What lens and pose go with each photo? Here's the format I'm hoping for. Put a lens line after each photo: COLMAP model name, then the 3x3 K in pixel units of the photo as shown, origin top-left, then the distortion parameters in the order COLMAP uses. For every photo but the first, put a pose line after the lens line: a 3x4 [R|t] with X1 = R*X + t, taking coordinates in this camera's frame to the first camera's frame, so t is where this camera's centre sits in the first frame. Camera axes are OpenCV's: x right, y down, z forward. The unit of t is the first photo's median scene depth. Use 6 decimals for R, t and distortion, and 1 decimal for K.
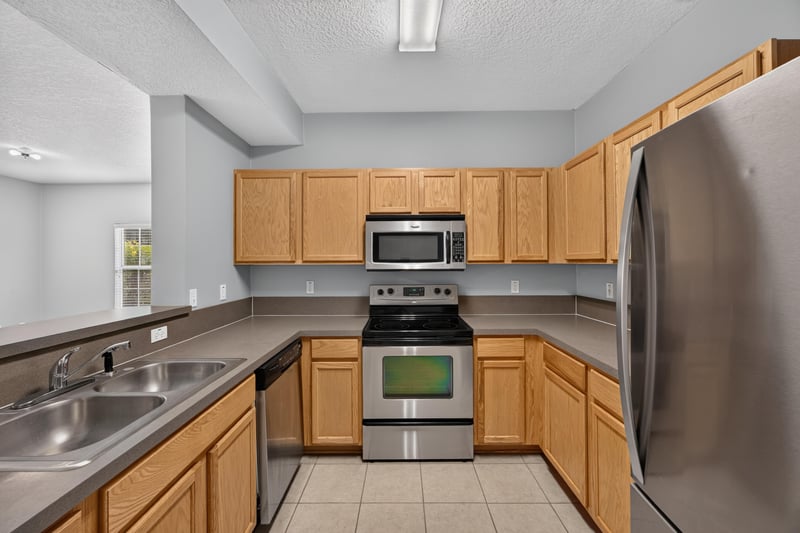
lens RADIAL K [[324.6, 0, 400.8], [0, 324.6, 260.4], [0, 0, 1]] dist [-0.022109, 0.010956]
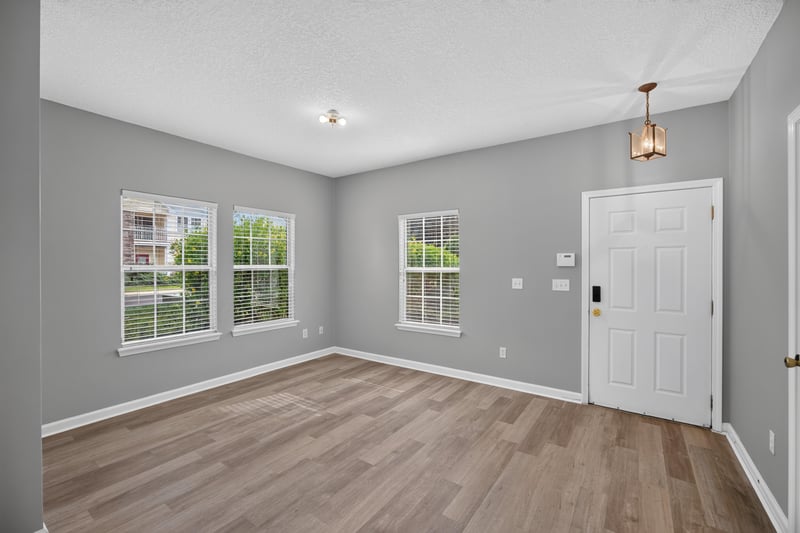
lens RADIAL K [[342.6, 0, 400.0], [0, 342.6, 266.5], [0, 0, 1]] dist [-0.031086, 0.013238]
pose [[0.823809, 0.008778, -0.566799, -0.839737], [-0.000427, 0.999889, 0.014864, 0.007186], [0.566867, -0.012003, 0.823722, 0.615657]]
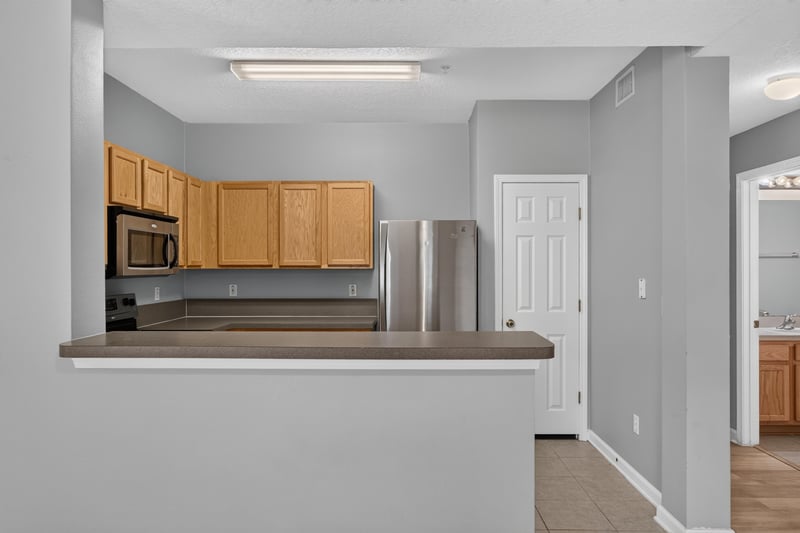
lens RADIAL K [[533.3, 0, 400.0], [0, 533.3, 266.5], [0, 0, 1]] dist [-0.004722, -0.001016]
pose [[0.006678, 0.004683, 0.999967, -1.344197], [-0.002425, 0.999986, -0.004667, 0.009469], [-0.999975, -0.002394, 0.006689, 0.322837]]
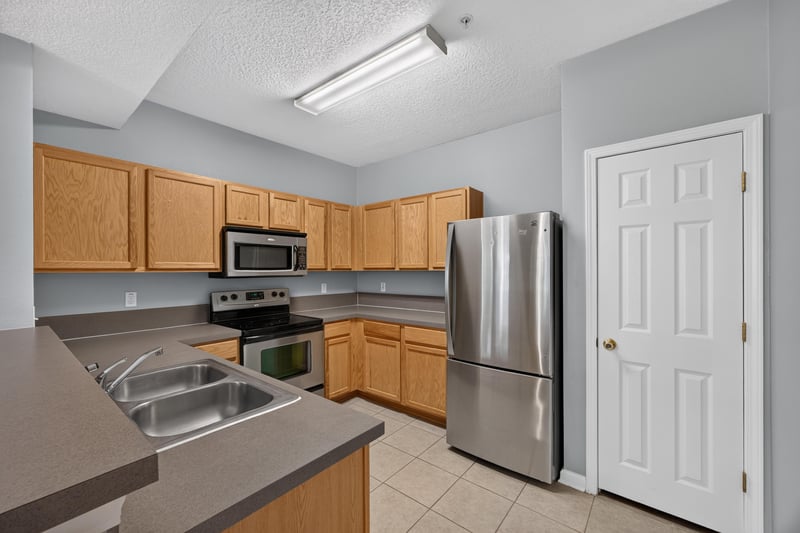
lens RADIAL K [[325.5, 0, 397.8], [0, 325.5, 269.5], [0, 0, 1]] dist [-0.002899, -0.000014]
pose [[0.627792, 0.000727, 0.778381, -0.574883], [-0.001357, 0.999999, 0.000161, 0.004047], [-0.778380, -0.001157, 0.627792, -0.101668]]
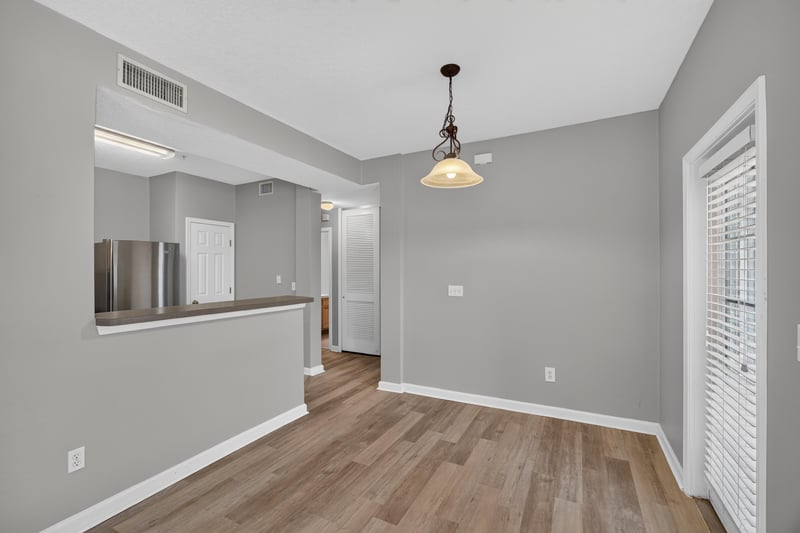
lens RADIAL K [[342.6, 0, 400.0], [0, 342.6, 266.5], [0, 0, 1]] dist [-0.031086, 0.013238]
pose [[-0.888048, 0.011688, 0.459602, -1.536124], [0.006512, 0.999896, -0.012845, 0.011419], [-0.459704, -0.008414, -0.888032, 1.129756]]
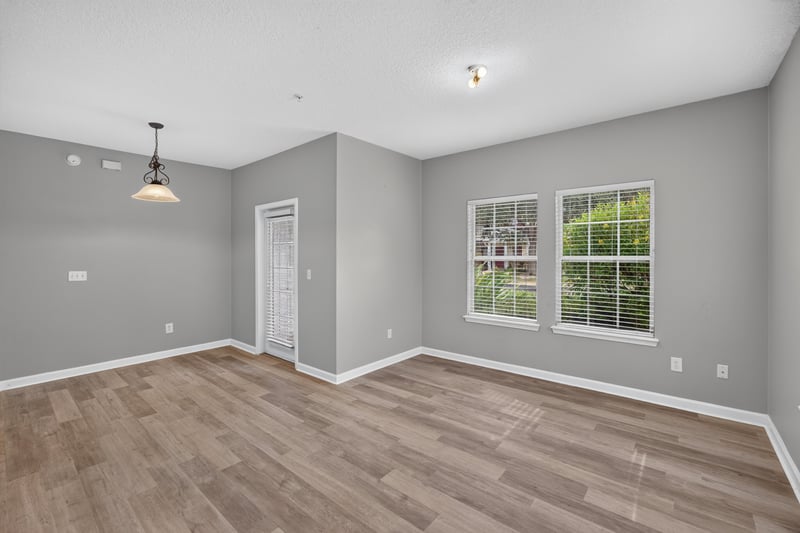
lens RADIAL K [[344.3, 0, 399.2], [0, 344.3, 259.2], [0, 0, 1]] dist [-0.025065, 0.006525]
pose [[-0.634107, 0.012666, -0.773141, -0.815178], [0.009383, 0.999918, 0.008686, 0.019799], [0.773188, -0.001747, -0.634174, 1.887947]]
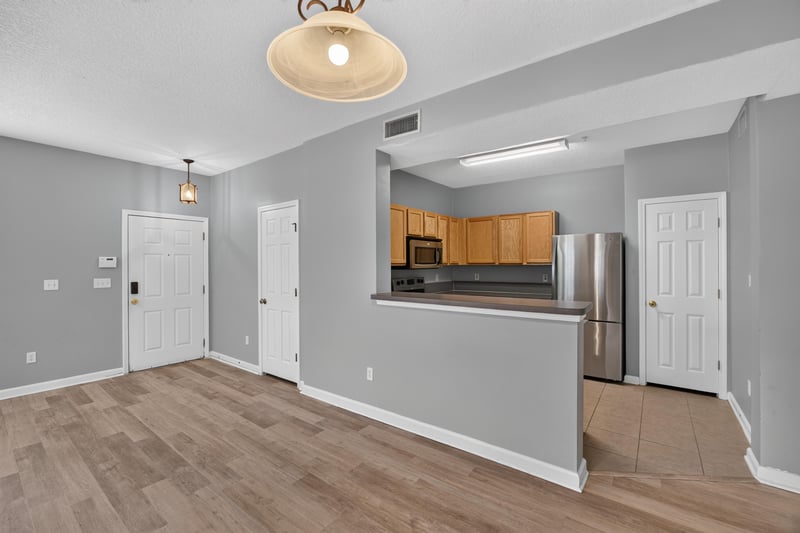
lens RADIAL K [[344.0, 0, 402.3], [0, 344.0, 263.1], [0, 0, 1]] dist [-0.017157, 0.003619]
pose [[0.594768, 0.005304, 0.803880, -1.532429], [-0.002818, 0.999986, -0.004512, 0.009184], [-0.803892, 0.000418, 0.594775, -0.017580]]
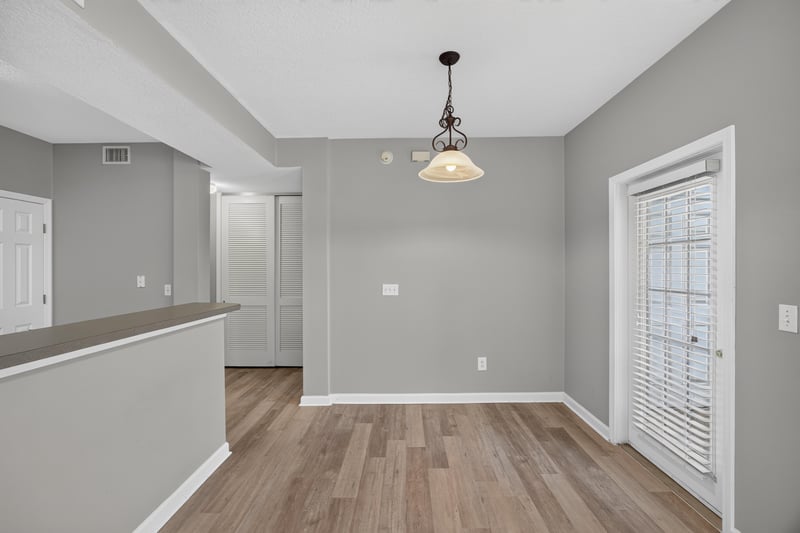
lens RADIAL K [[342.6, 0, 400.0], [0, 342.6, 266.5], [0, 0, 1]] dist [-0.031086, 0.013238]
pose [[-0.999933, 0.009710, 0.006231, -1.128882], [0.009687, 0.999947, -0.003612, 0.008823], [-0.006266, -0.003551, -0.999974, 1.130859]]
